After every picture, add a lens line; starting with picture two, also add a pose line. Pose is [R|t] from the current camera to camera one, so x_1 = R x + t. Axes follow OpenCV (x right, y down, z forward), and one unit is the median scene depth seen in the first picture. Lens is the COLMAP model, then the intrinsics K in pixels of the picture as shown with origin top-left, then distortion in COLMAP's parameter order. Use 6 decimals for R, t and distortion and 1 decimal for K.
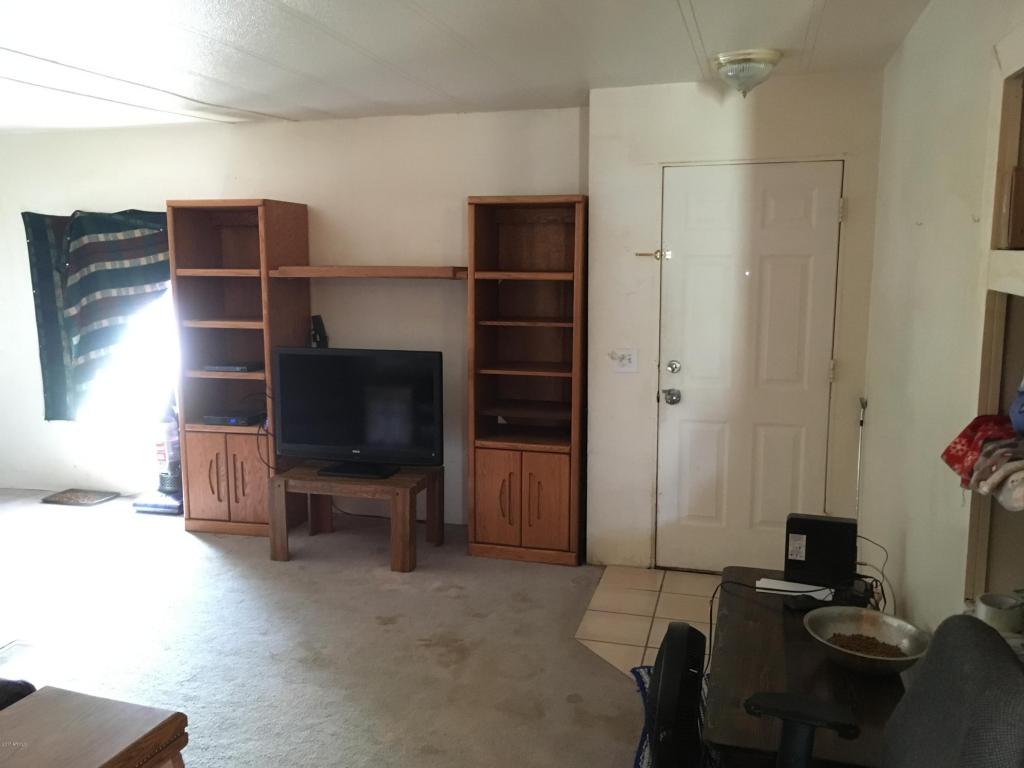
lens RADIAL K [[866.9, 0, 515.0], [0, 866.9, 385.7], [0, 0, 1]] dist [0.055299, -0.062883]
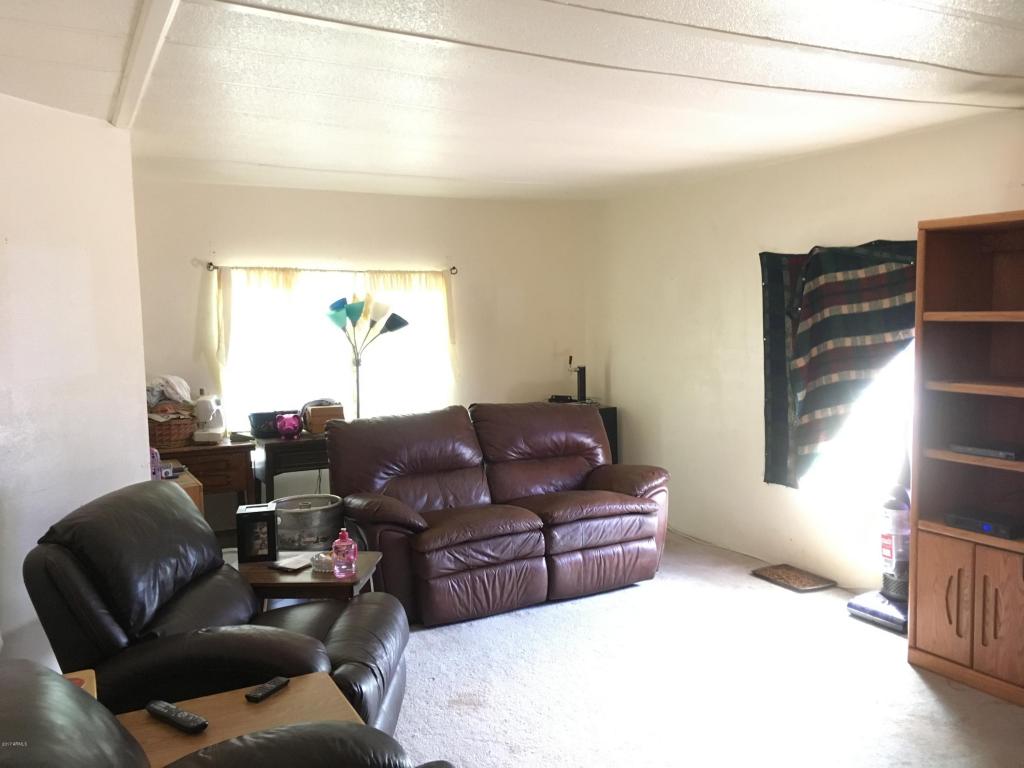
lens RADIAL K [[866.9, 0, 516.4], [0, 866.9, 387.3], [0, 0, 1]] dist [0.055299, -0.062883]
pose [[0.676929, 0.054815, -0.734004, -0.063024], [-0.089149, 0.995987, -0.007838, -0.029725], [0.730629, 0.070742, 0.679100, 0.216635]]
